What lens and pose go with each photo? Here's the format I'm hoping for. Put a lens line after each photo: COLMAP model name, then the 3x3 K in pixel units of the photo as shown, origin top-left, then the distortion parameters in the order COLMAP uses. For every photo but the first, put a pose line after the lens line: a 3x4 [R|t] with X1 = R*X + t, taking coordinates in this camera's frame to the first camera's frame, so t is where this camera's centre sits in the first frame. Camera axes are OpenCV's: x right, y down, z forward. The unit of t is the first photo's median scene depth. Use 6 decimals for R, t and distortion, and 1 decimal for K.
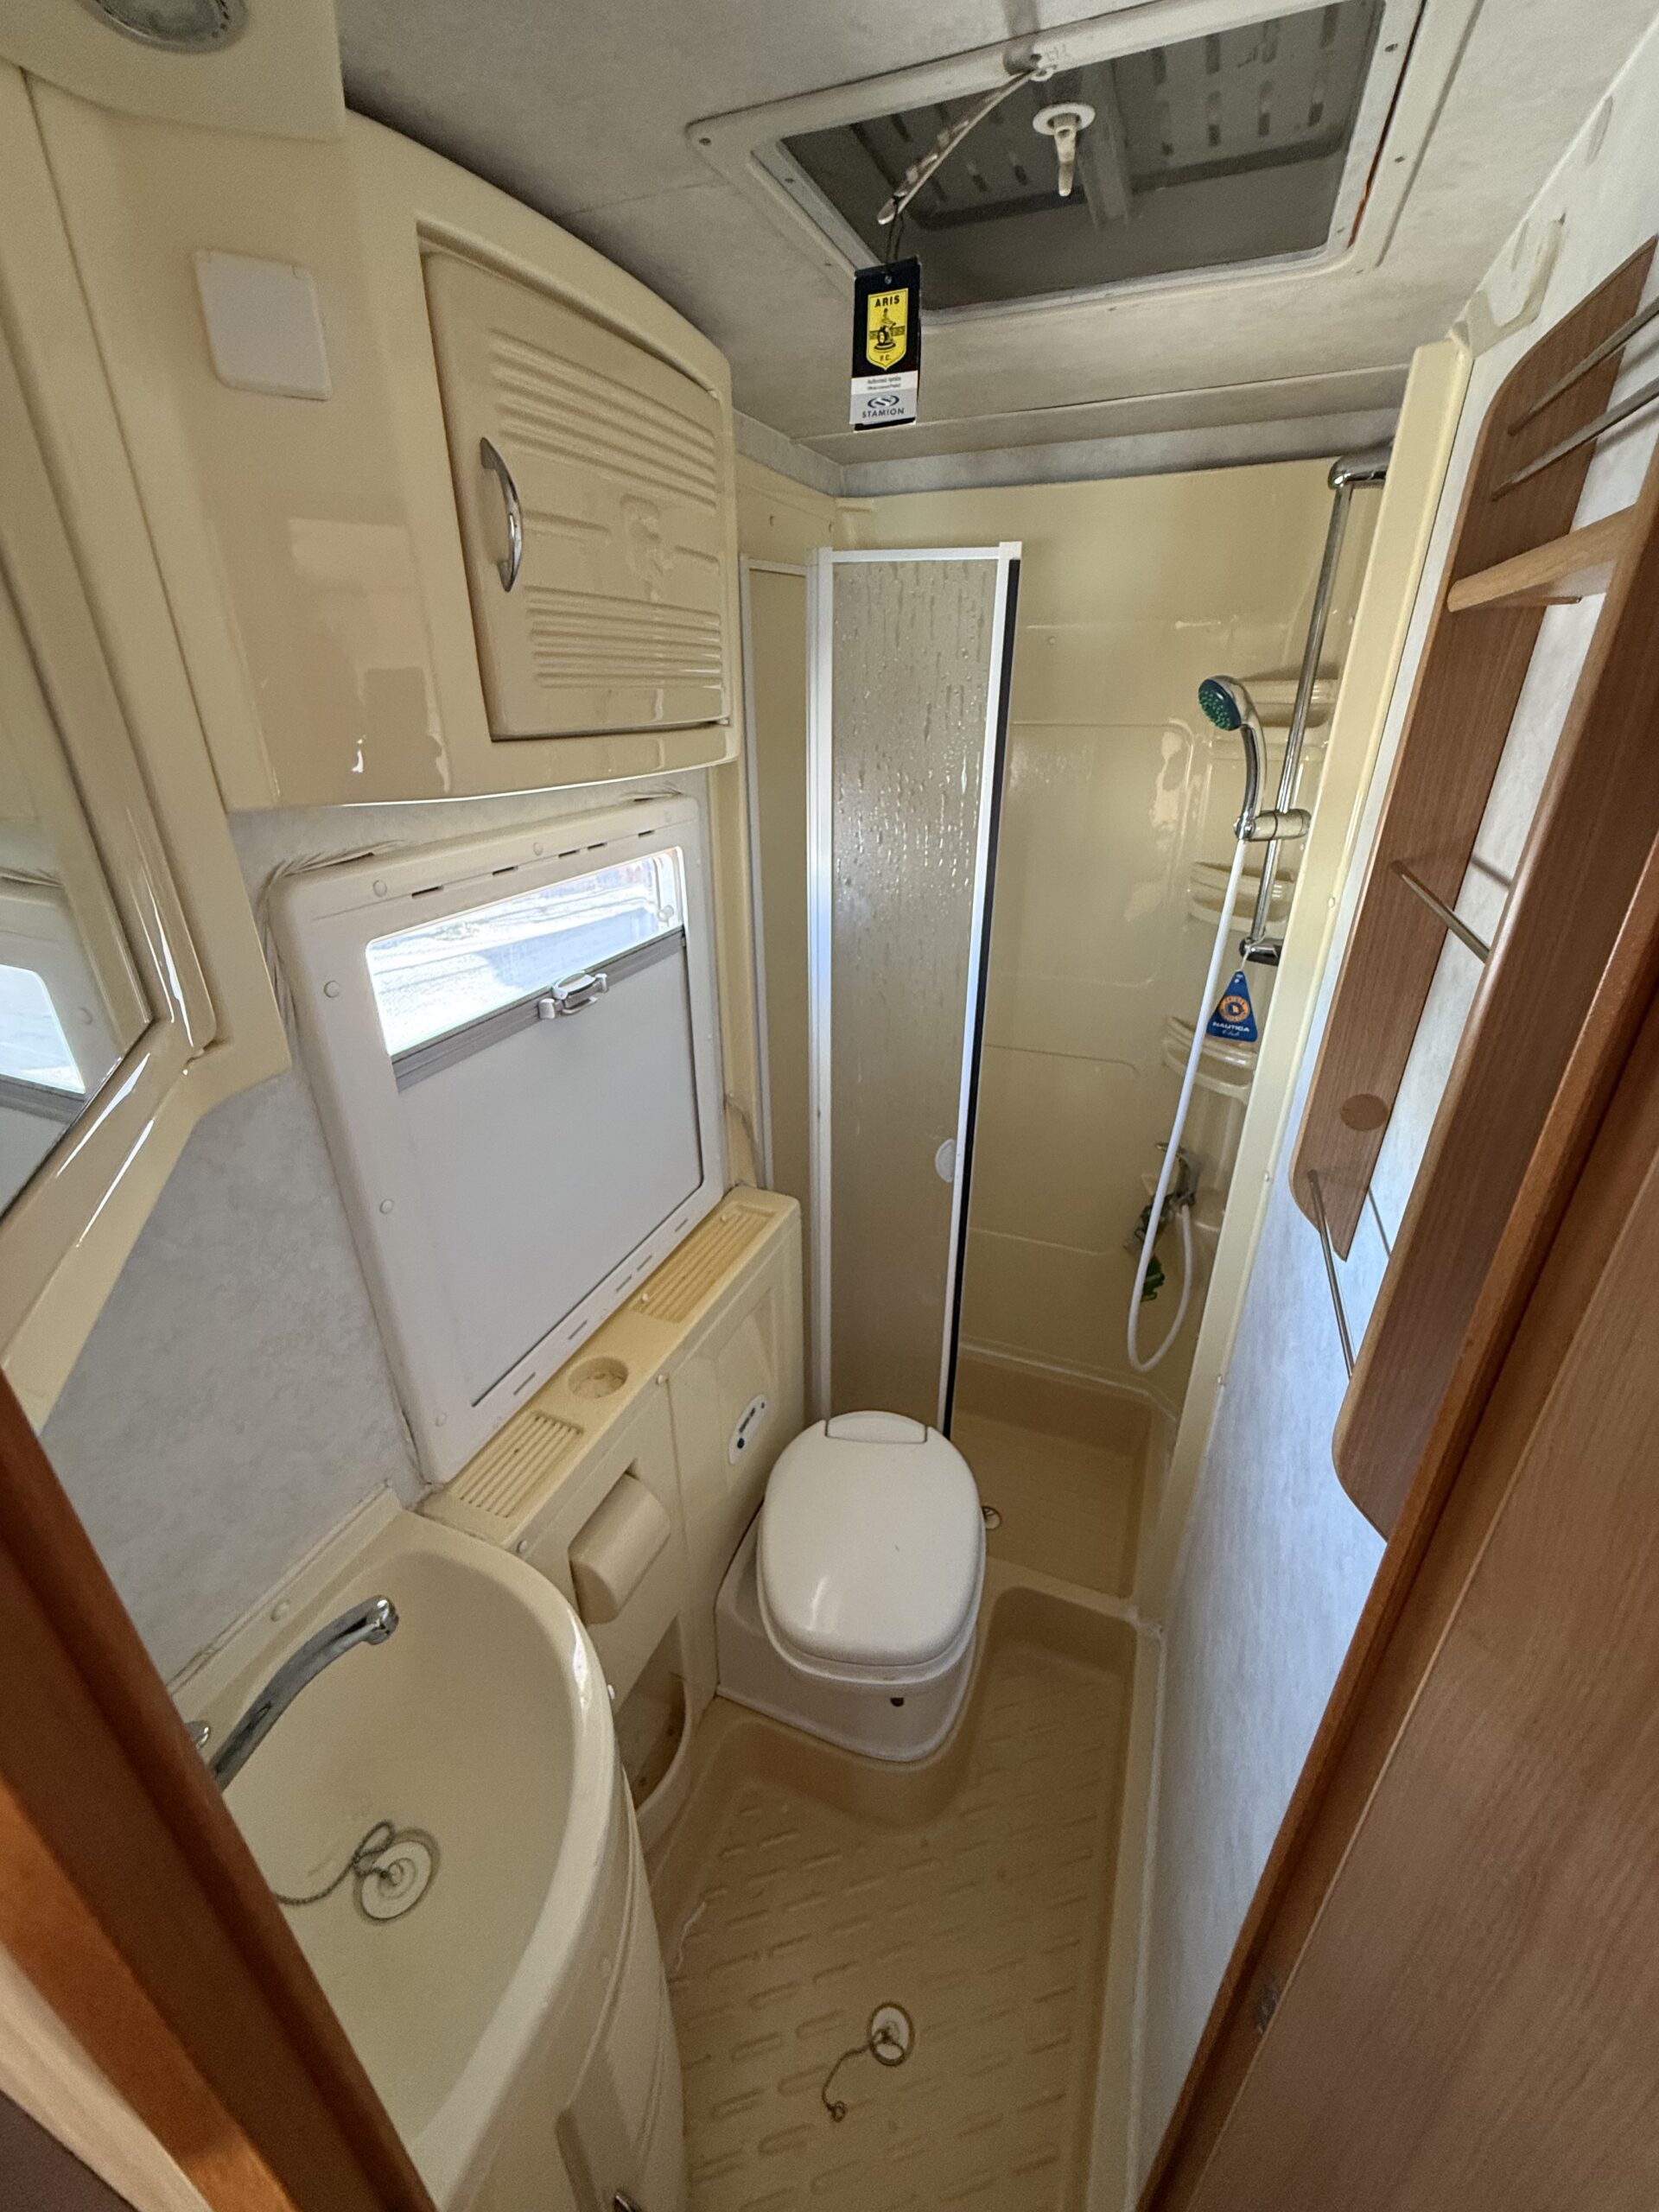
lens RADIAL K [[883.5, 0, 829.1], [0, 883.5, 1100.0], [0, 0, 1]] dist [0.000777, 0.000145]
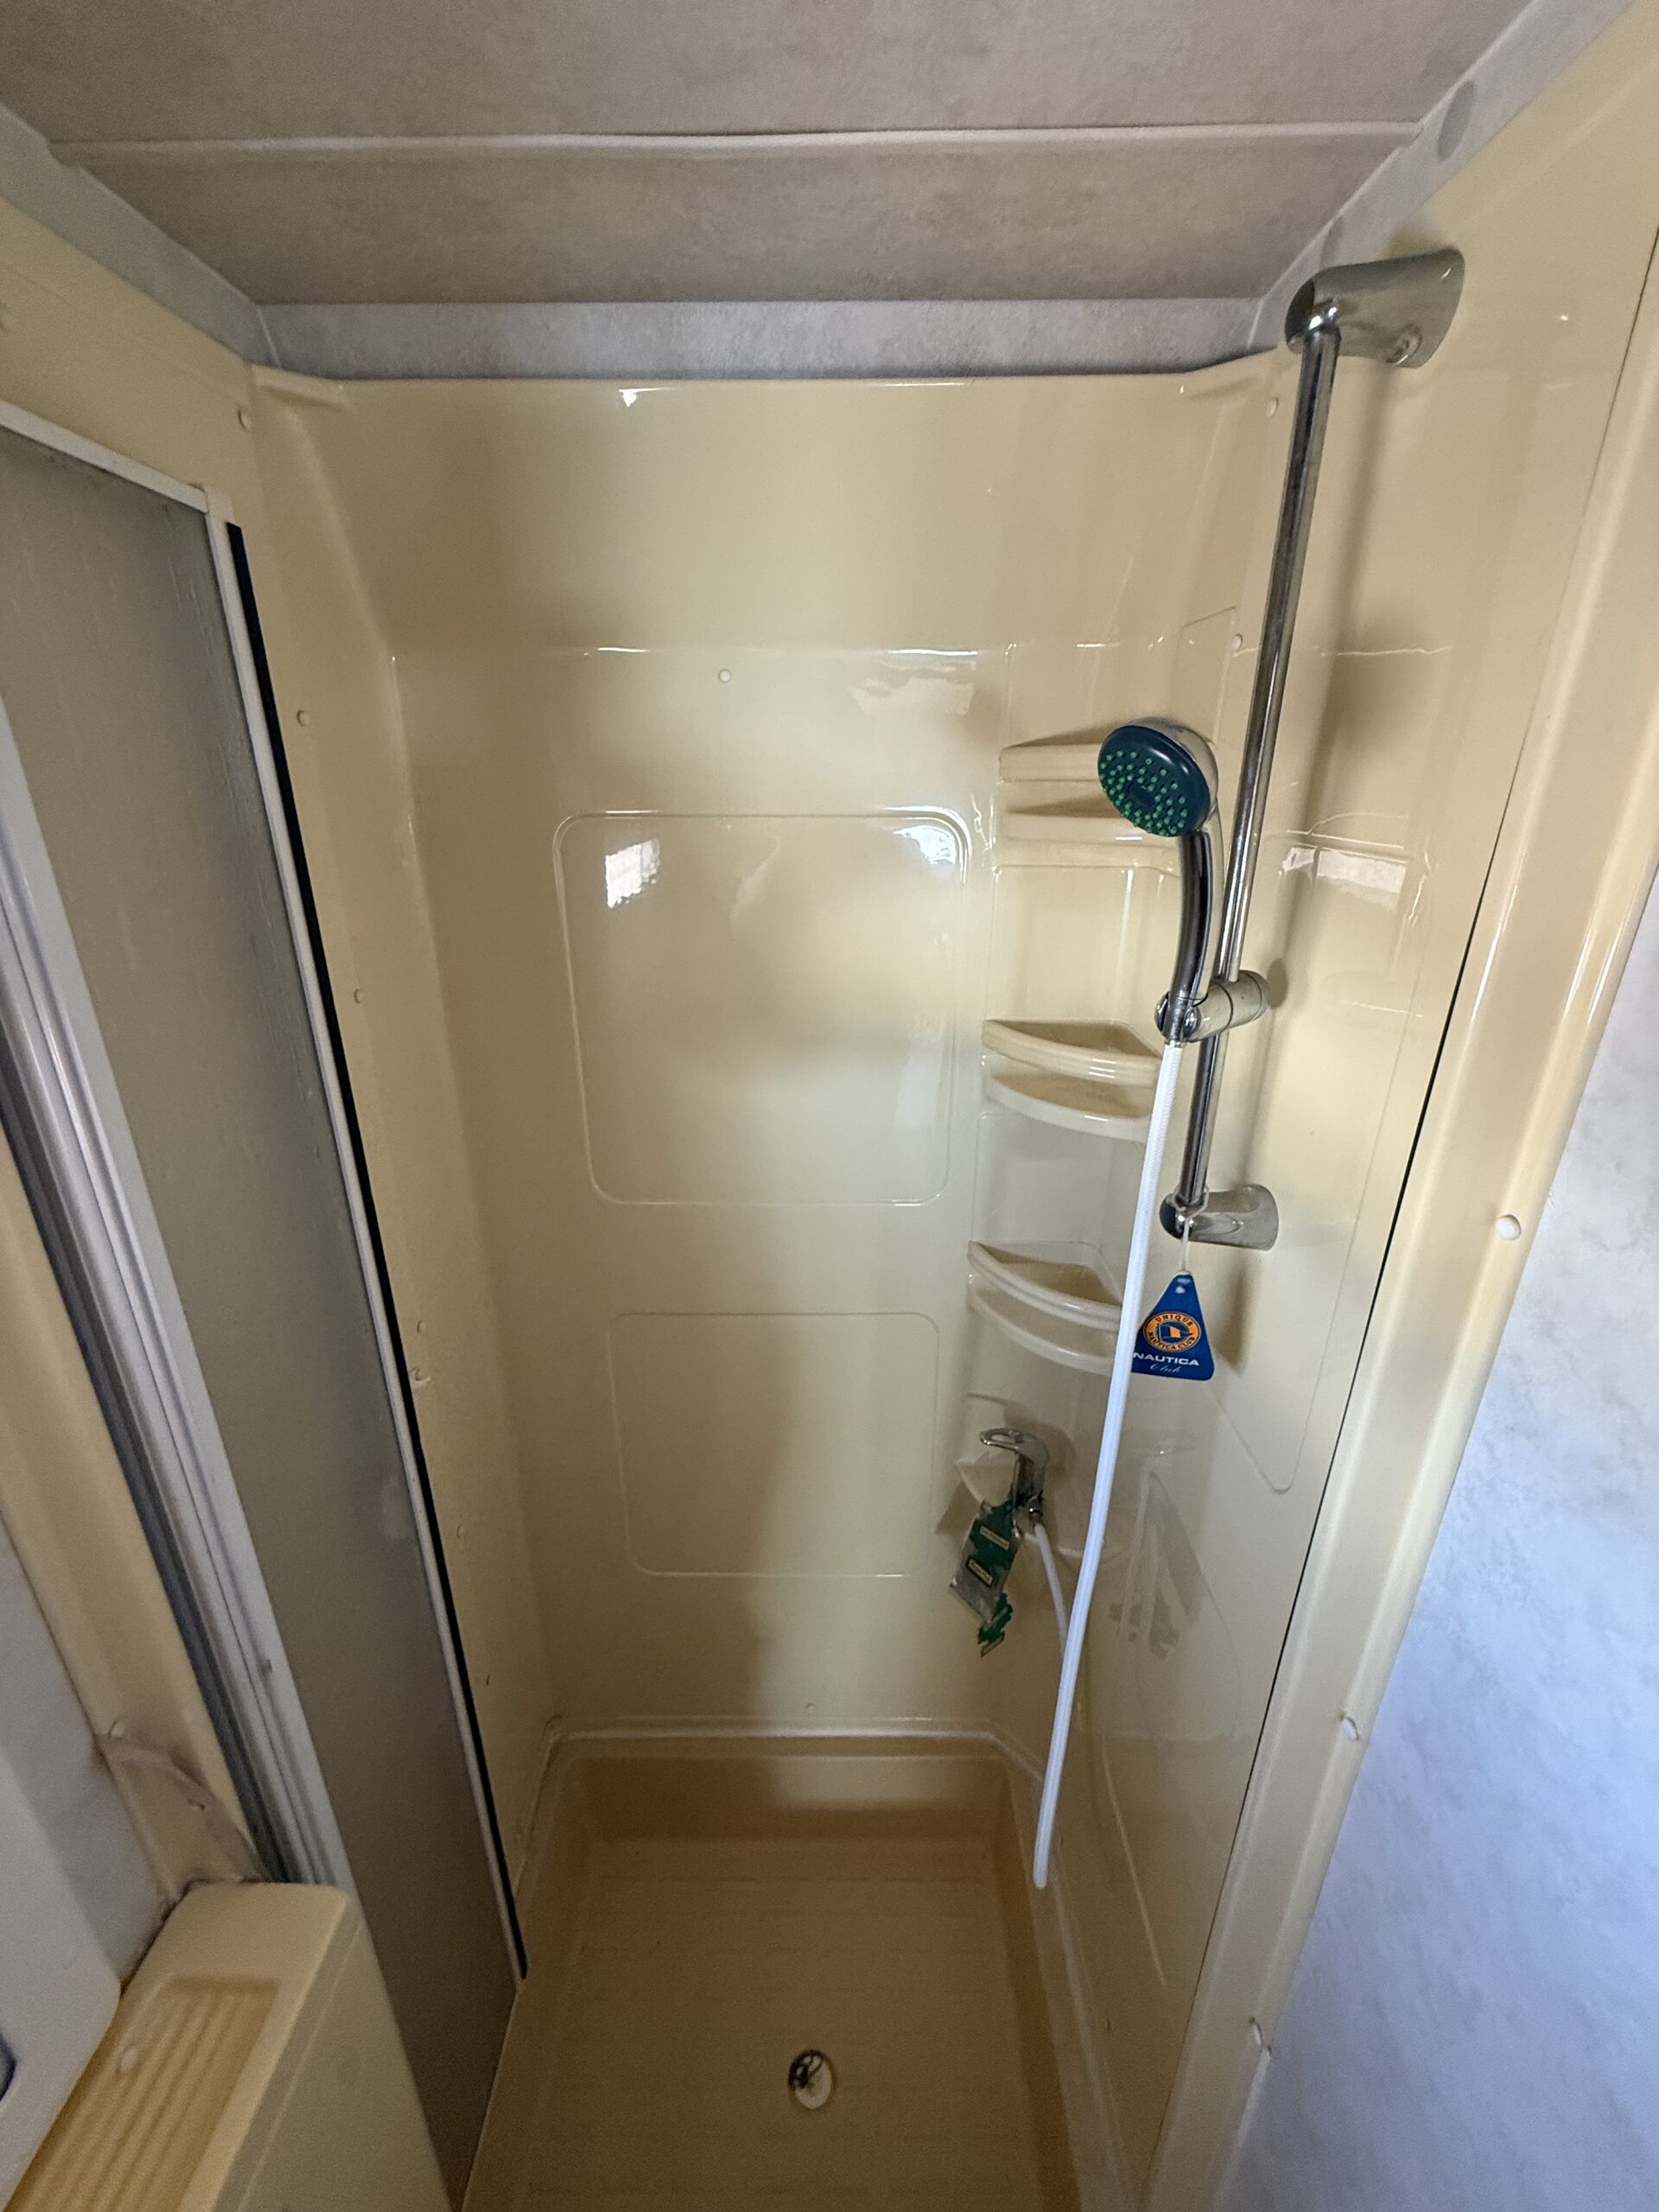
lens RADIAL K [[883.5, 0, 829.1], [0, 883.5, 1100.0], [0, 0, 1]] dist [0.000777, 0.000145]
pose [[0.929640, -0.124116, 0.346935, 0.133379], [0.150037, 0.987477, -0.048766, -0.343999], [-0.336538, 0.097388, 0.936621, 0.770537]]
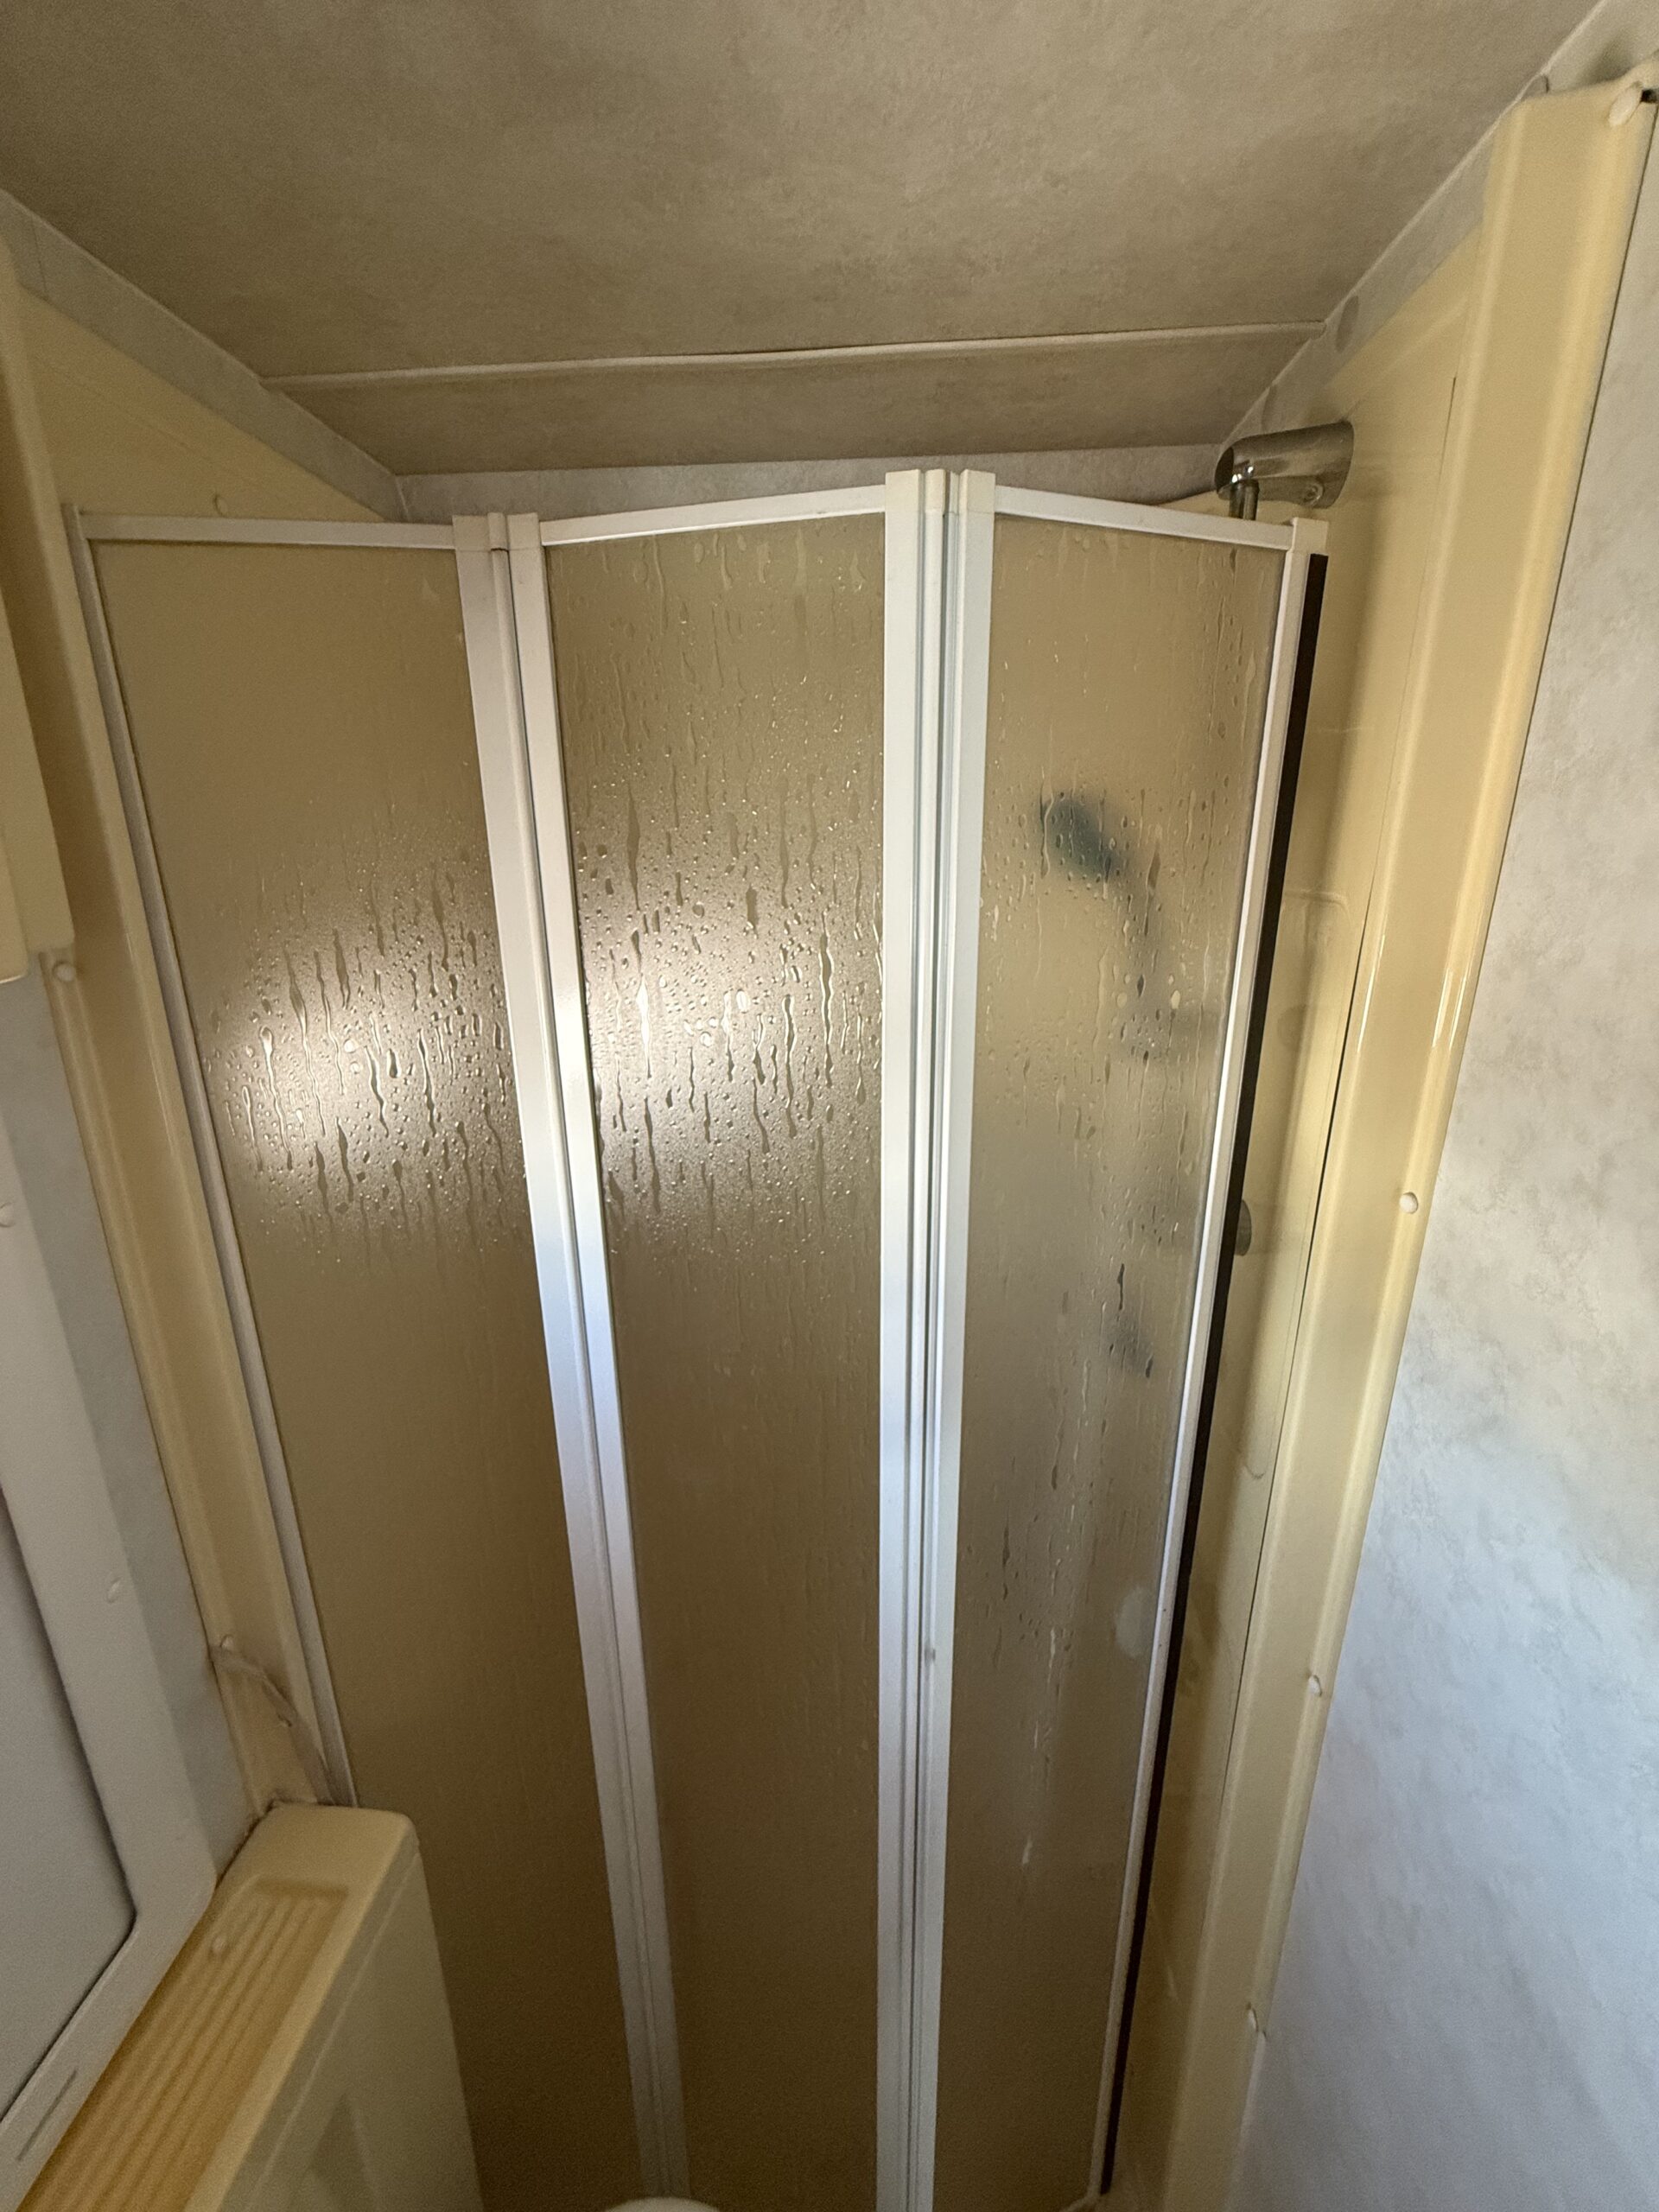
lens RADIAL K [[883.5, 0, 829.1], [0, 883.5, 1100.0], [0, 0, 1]] dist [0.000777, 0.000145]
pose [[0.948325, -0.090032, 0.304258, 0.115925], [0.135923, 0.981731, -0.133149, -0.285135], [-0.286712, 0.167624, 0.943238, 0.666723]]
